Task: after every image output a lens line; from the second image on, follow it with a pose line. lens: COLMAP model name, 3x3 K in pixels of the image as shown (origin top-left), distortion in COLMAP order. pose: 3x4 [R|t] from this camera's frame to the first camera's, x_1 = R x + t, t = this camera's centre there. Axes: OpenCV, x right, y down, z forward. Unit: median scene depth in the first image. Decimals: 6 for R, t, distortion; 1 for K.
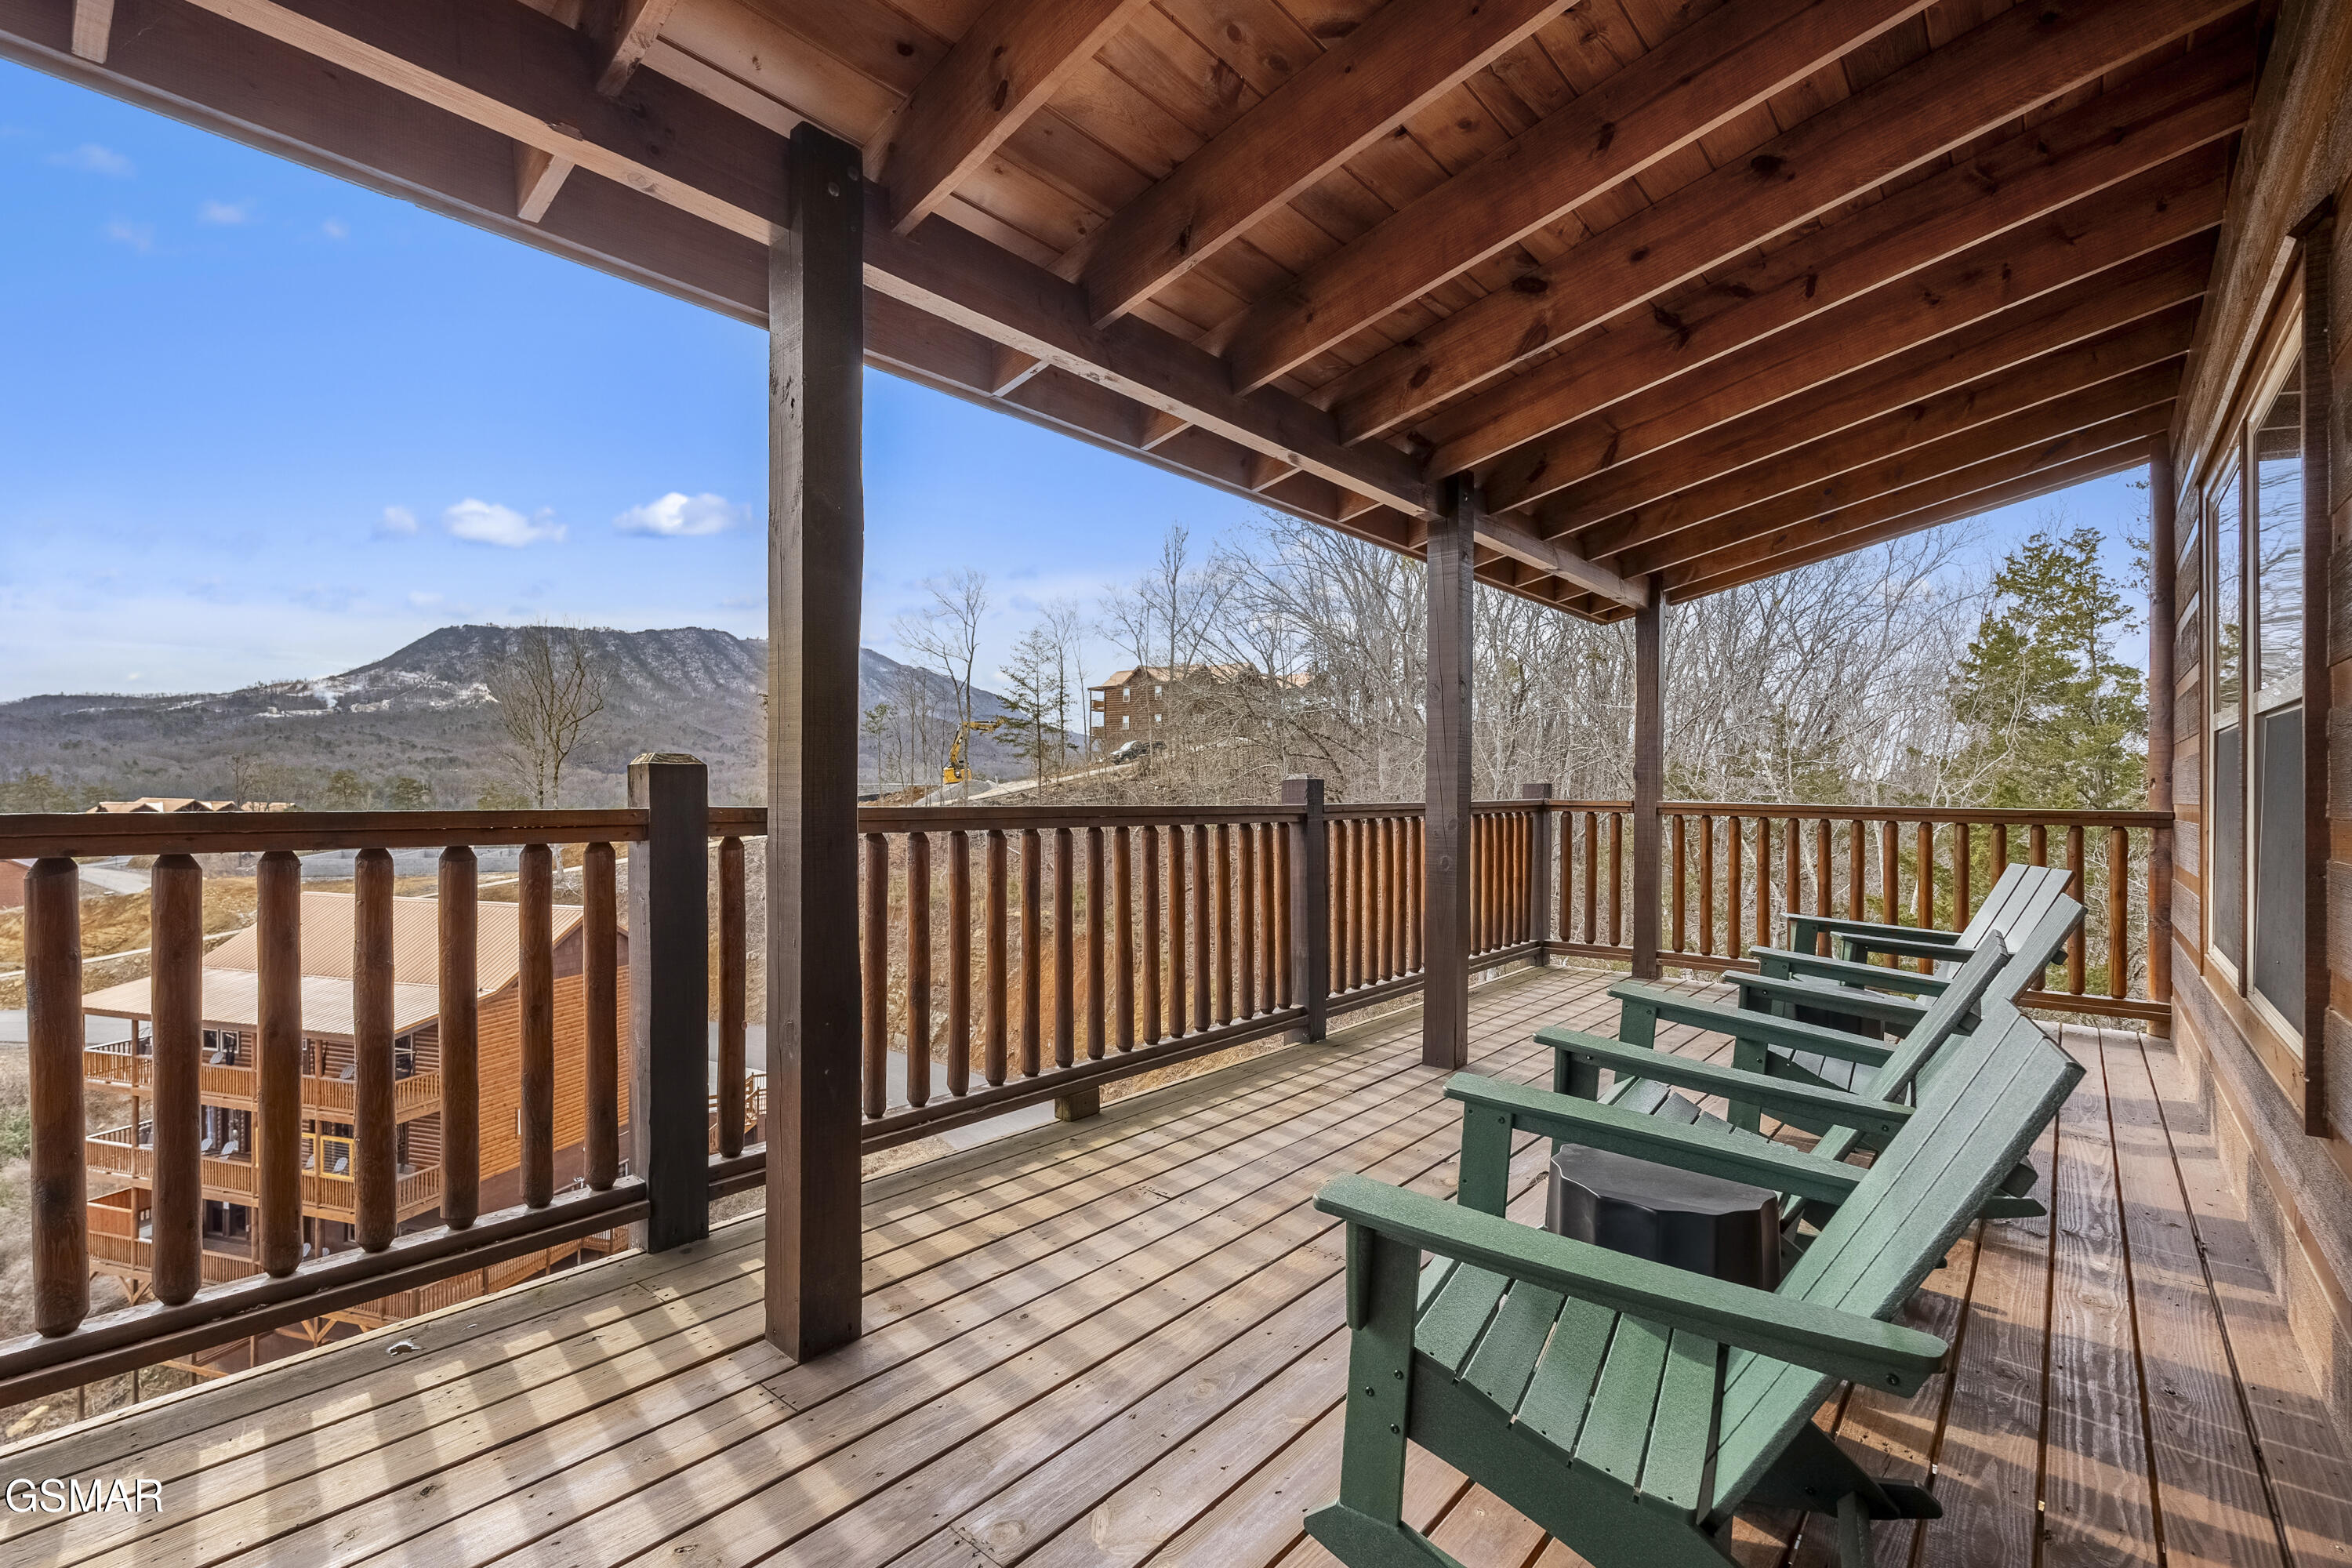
lens RADIAL K [[1047.4, 0, 1172.2], [0, 1047.4, 789.8], [0, 0, 1]] dist [0.000517, -0.000506]
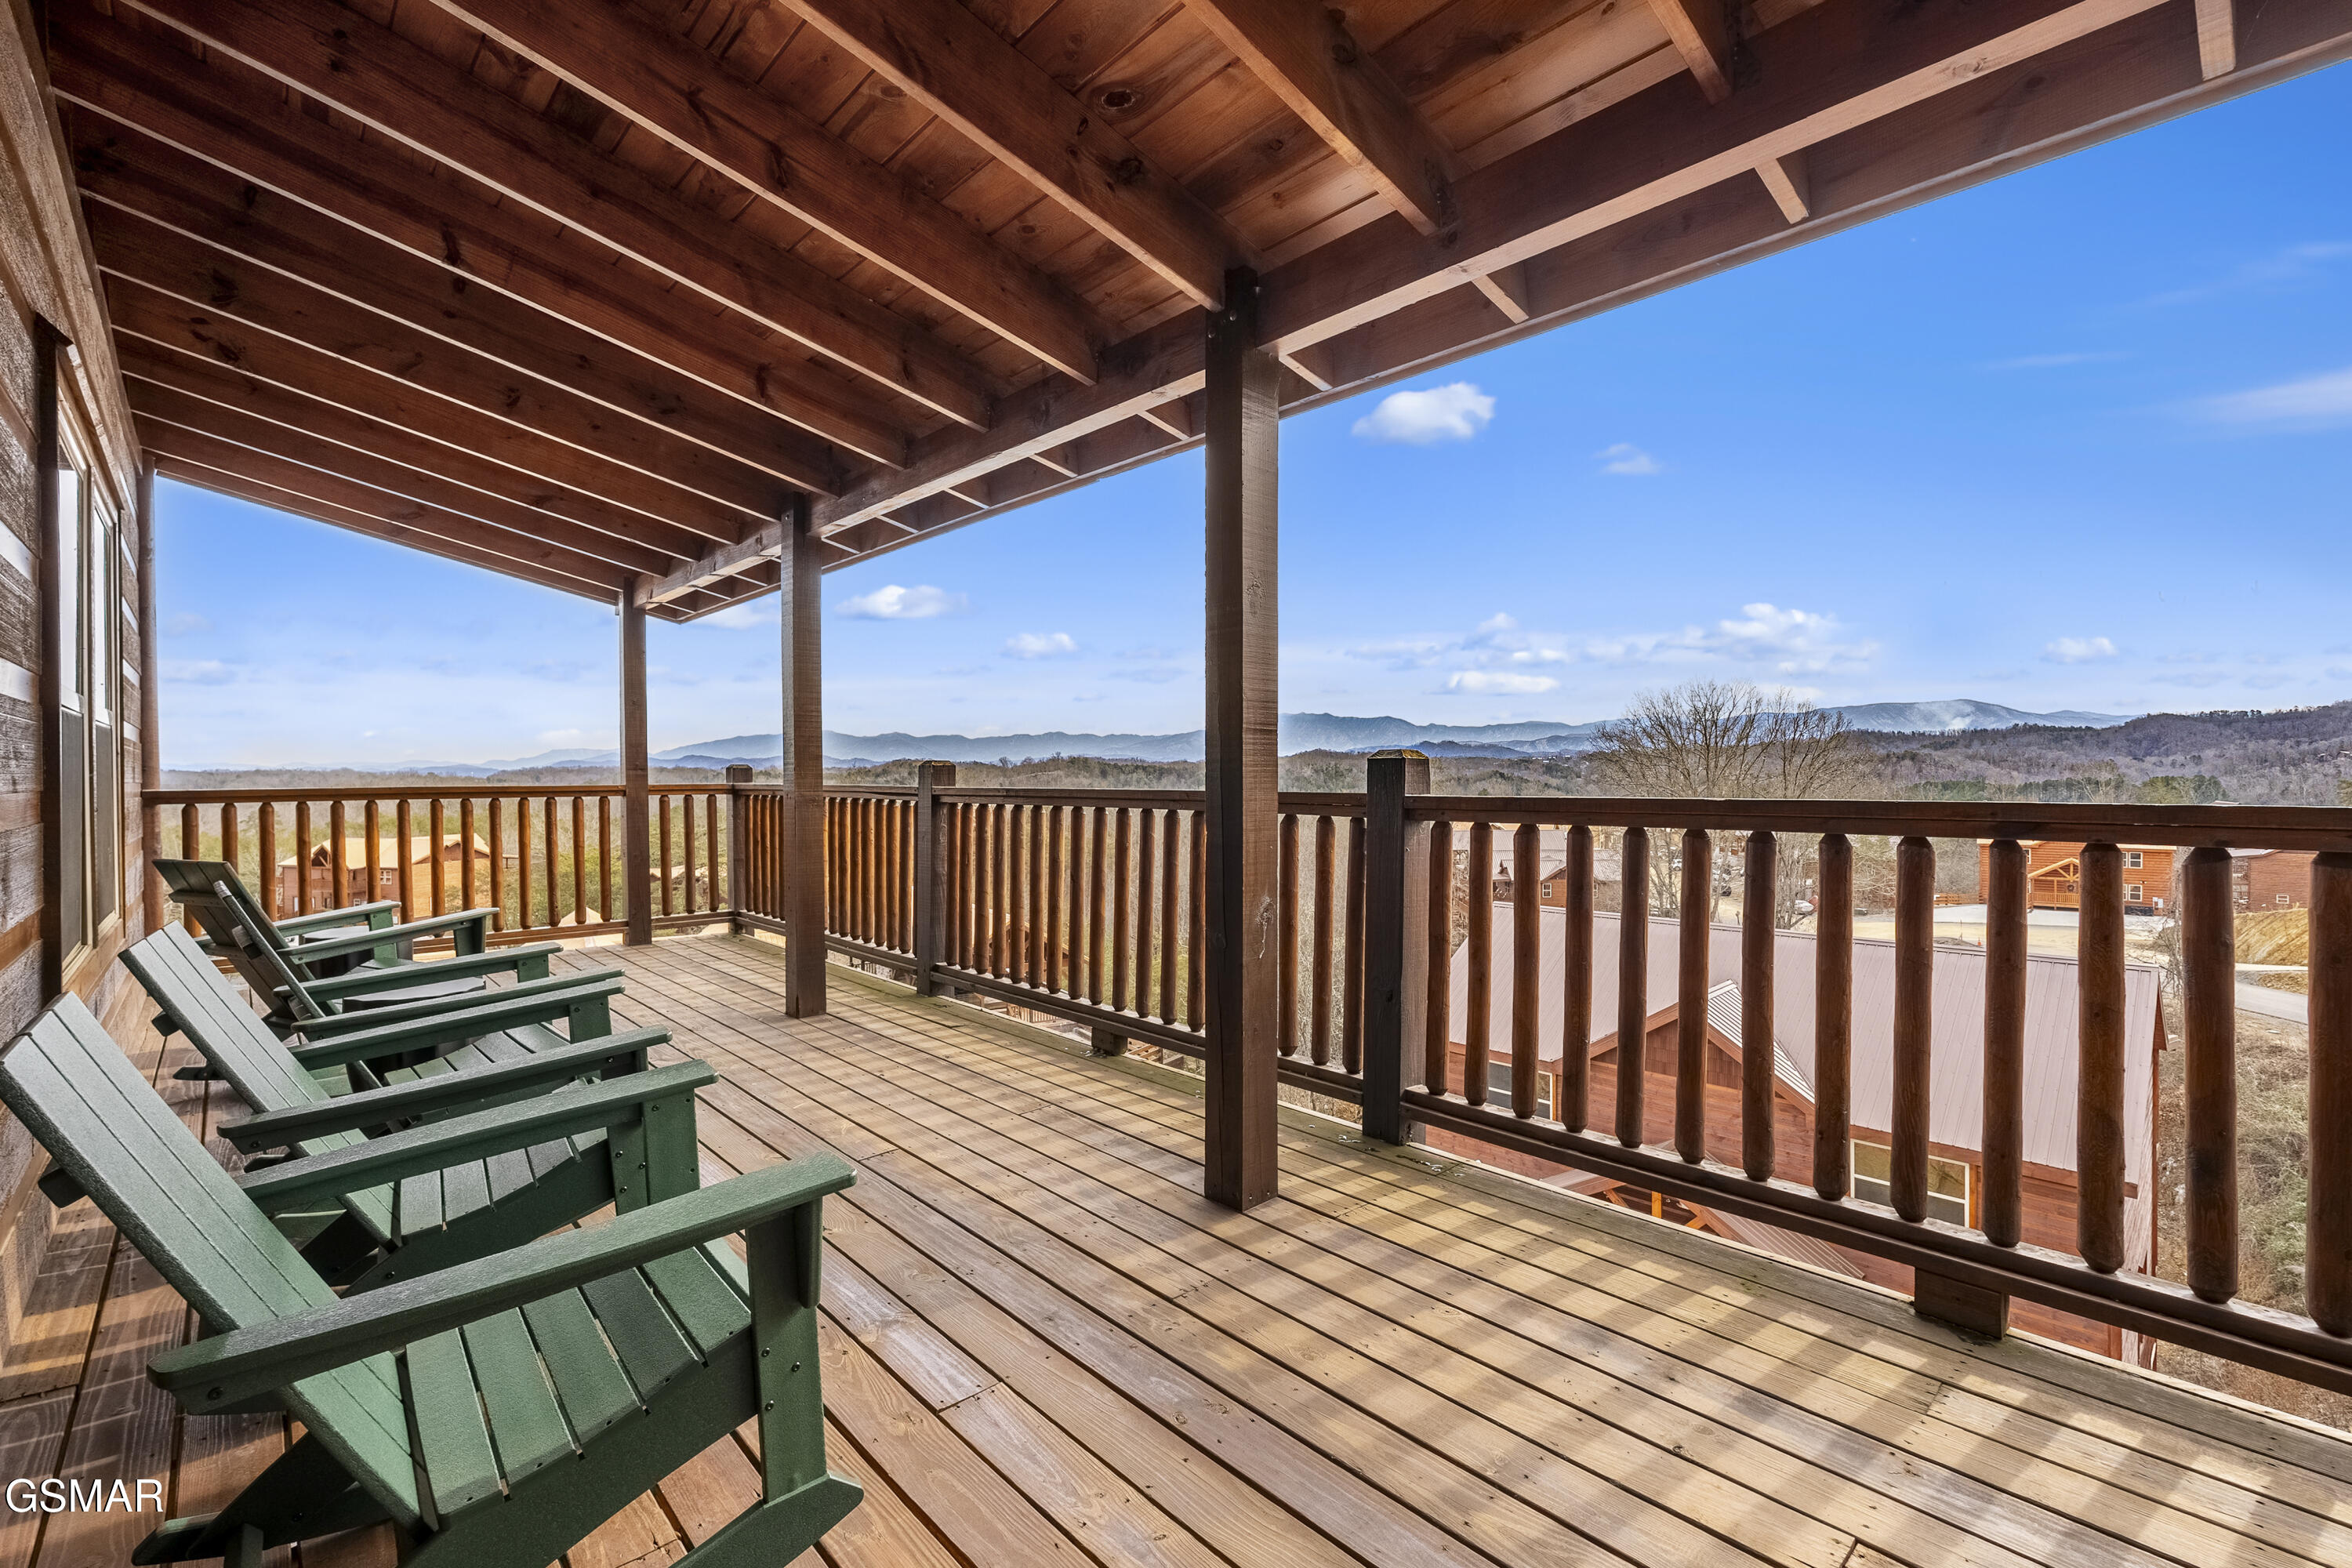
lens RADIAL K [[1045.4, 0, 1198.8], [0, 1045.4, 785.9], [0, 0, 1]] dist [-0.003250, 0.000466]
pose [[-0.125729, -0.000904, -0.992064, 0.555493], [0.003233, 0.999994, -0.001321, 0.005097], [0.992059, -0.003374, -0.125725, 0.643472]]
